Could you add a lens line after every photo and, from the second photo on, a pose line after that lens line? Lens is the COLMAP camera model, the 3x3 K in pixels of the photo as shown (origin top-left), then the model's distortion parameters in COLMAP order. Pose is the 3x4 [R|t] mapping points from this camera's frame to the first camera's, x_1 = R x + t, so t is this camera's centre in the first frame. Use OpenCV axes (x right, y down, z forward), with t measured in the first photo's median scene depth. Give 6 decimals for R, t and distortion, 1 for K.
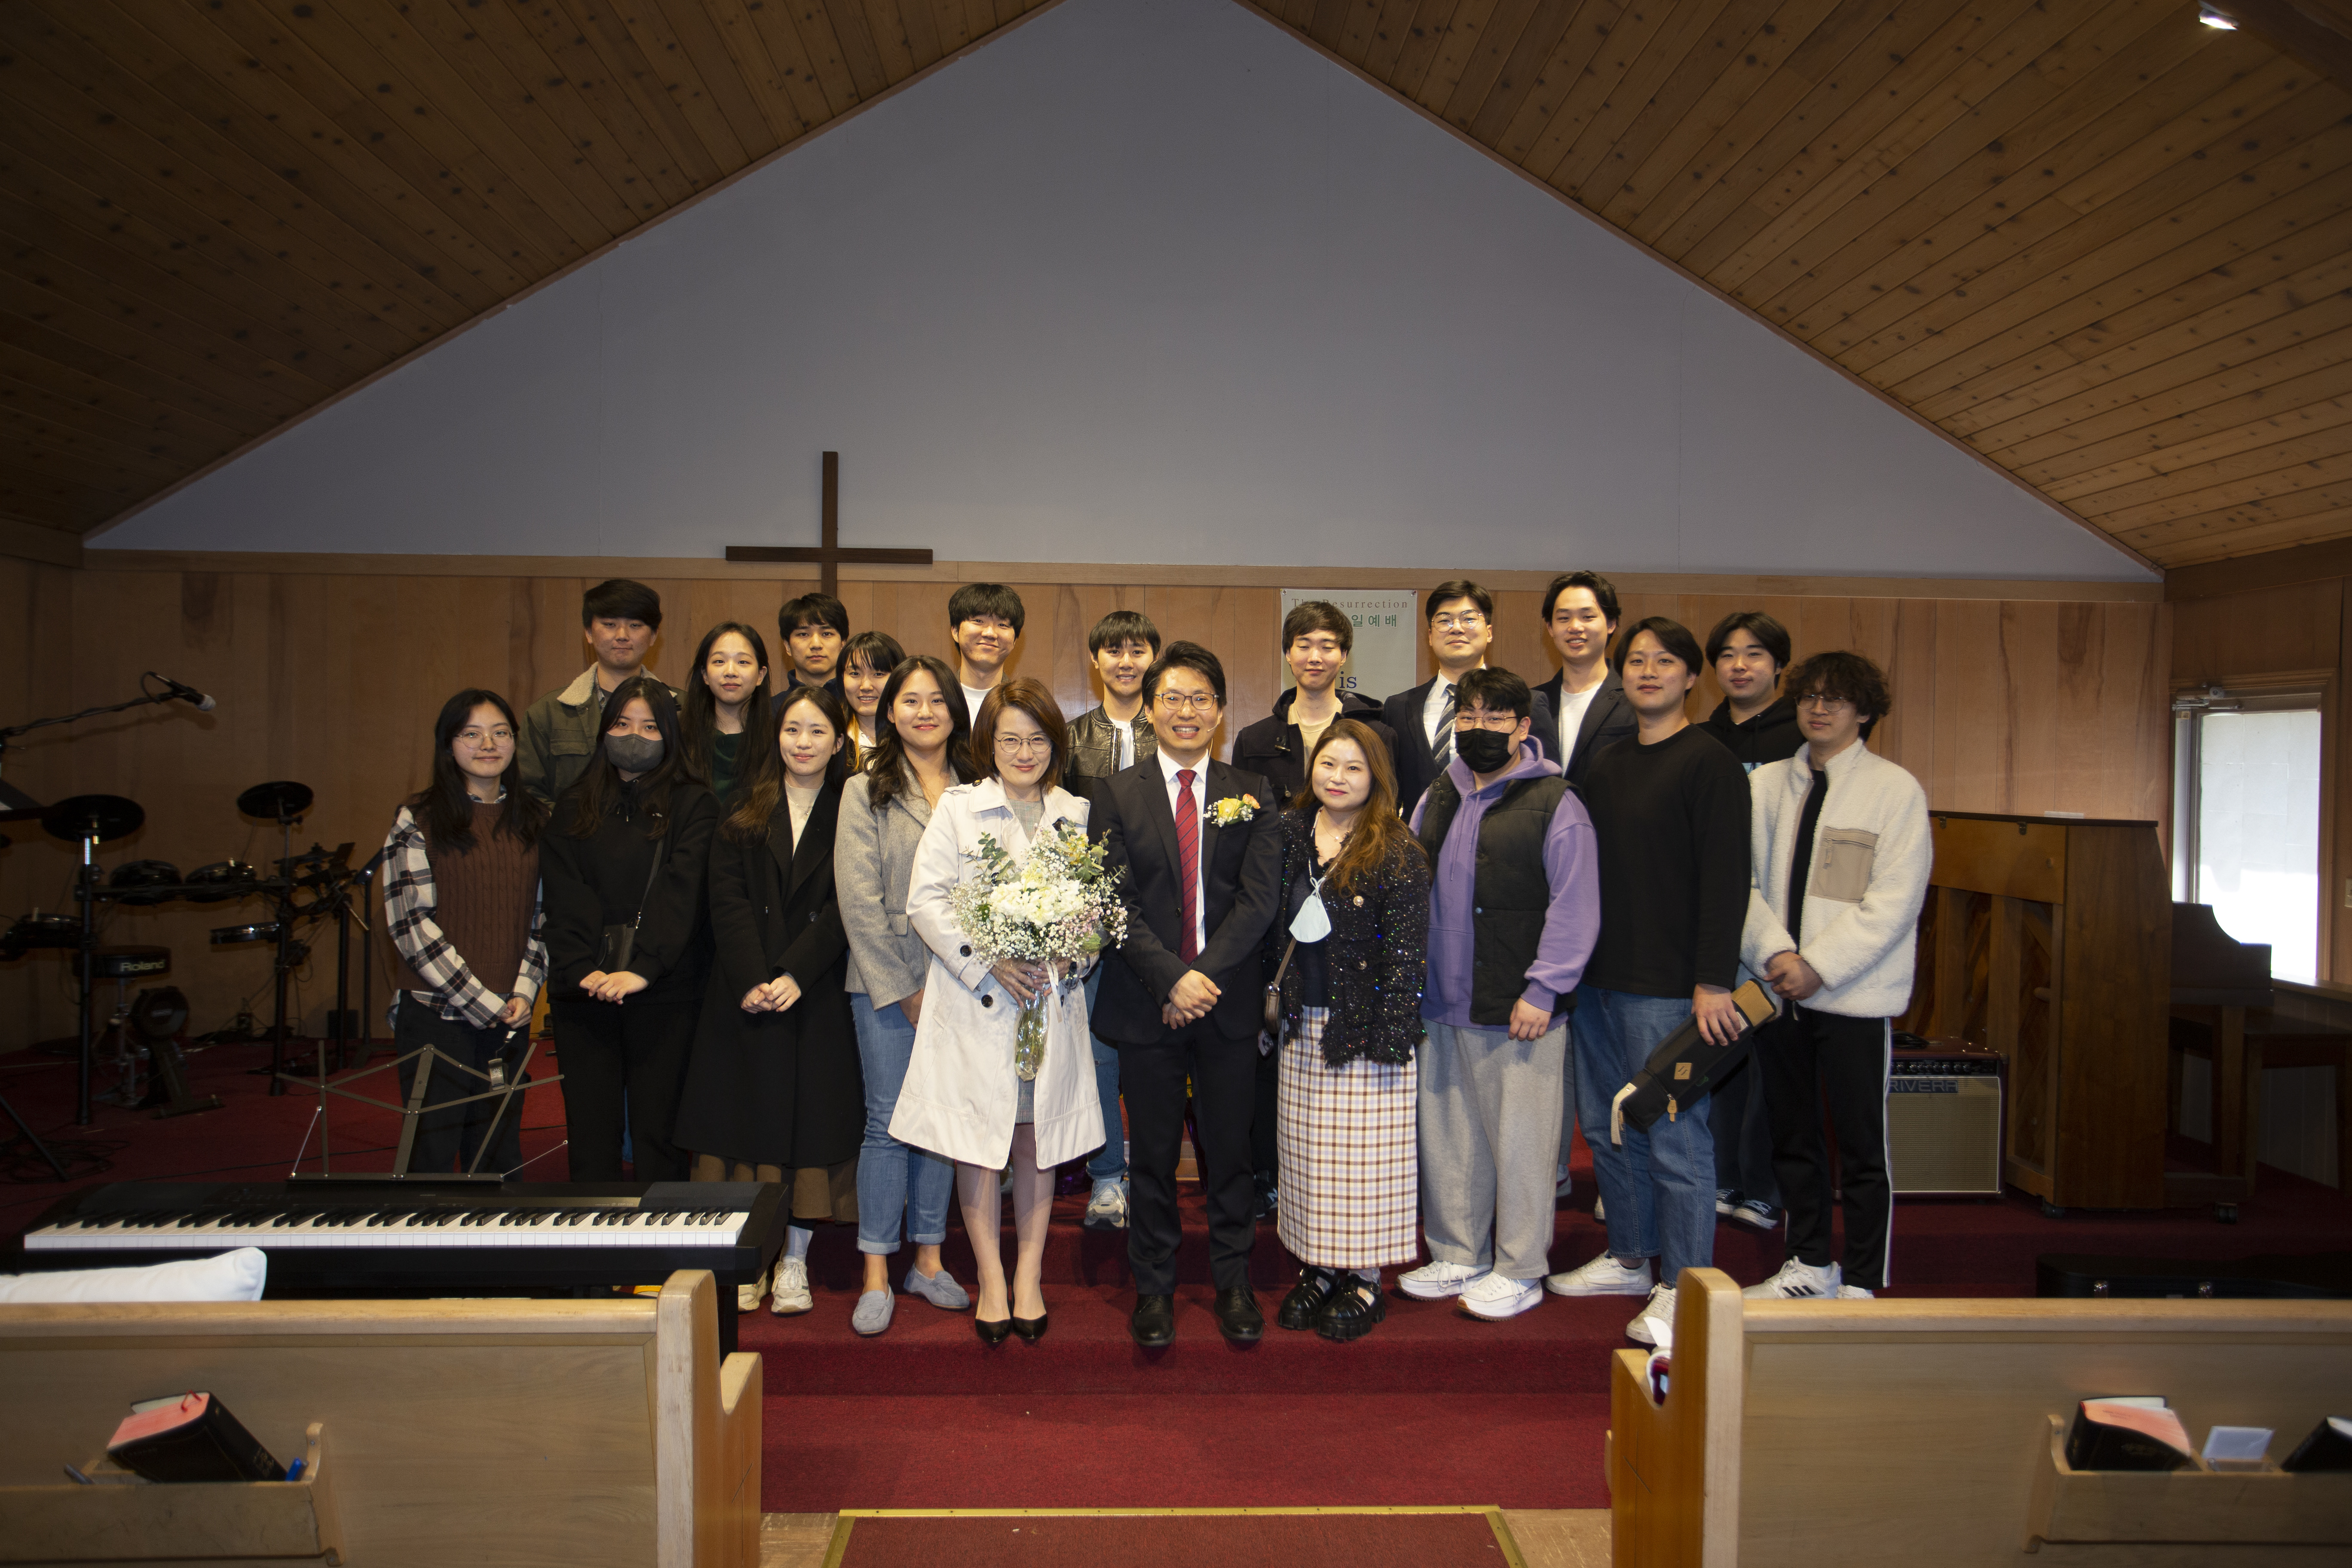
lens RADIAL K [[1764.8, 0, 1179.0], [0, 1764.8, 781.7], [0, 0, 1]] dist [-0.013413, -0.005548]
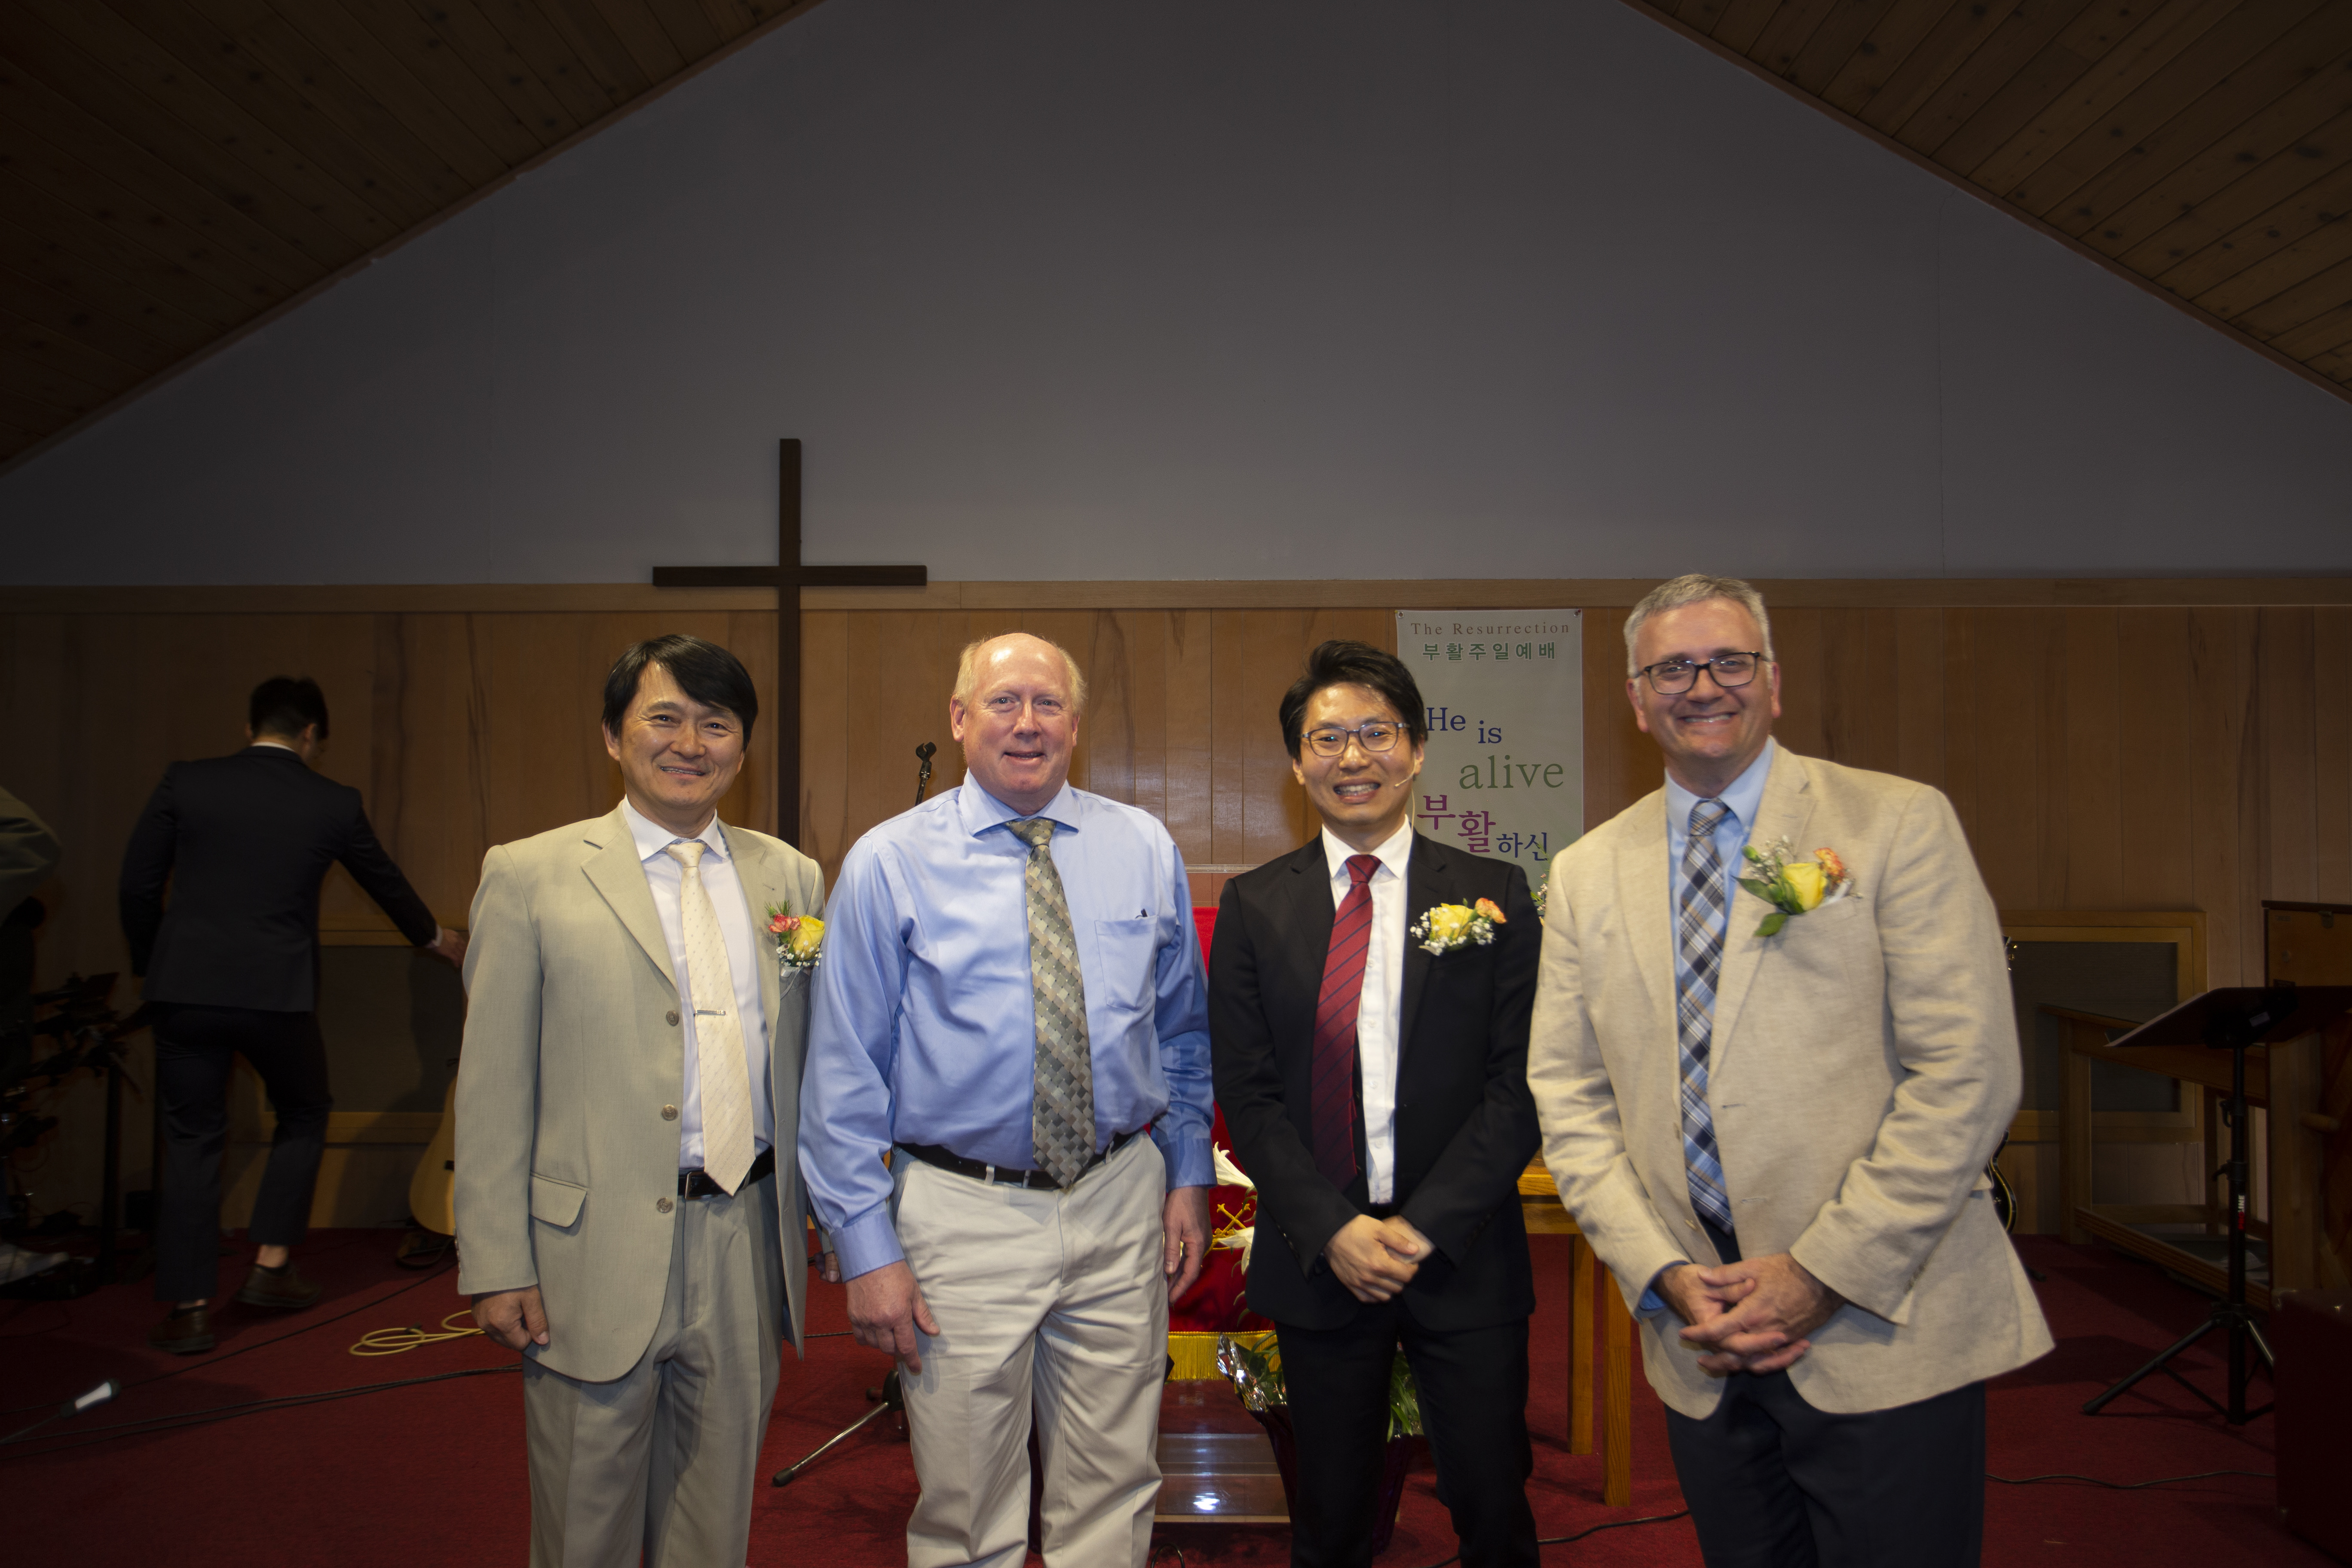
lens RADIAL K [[1847.8, 0, 1167.3], [0, 1847.8, 779.5], [0, 0, 1]] dist [-0.013904, 0.030366]
pose [[0.998214, -0.014340, -0.057987, 0.006369], [0.011671, 0.998868, -0.046107, -0.004014], [0.058583, 0.045348, 0.997252, 0.230884]]
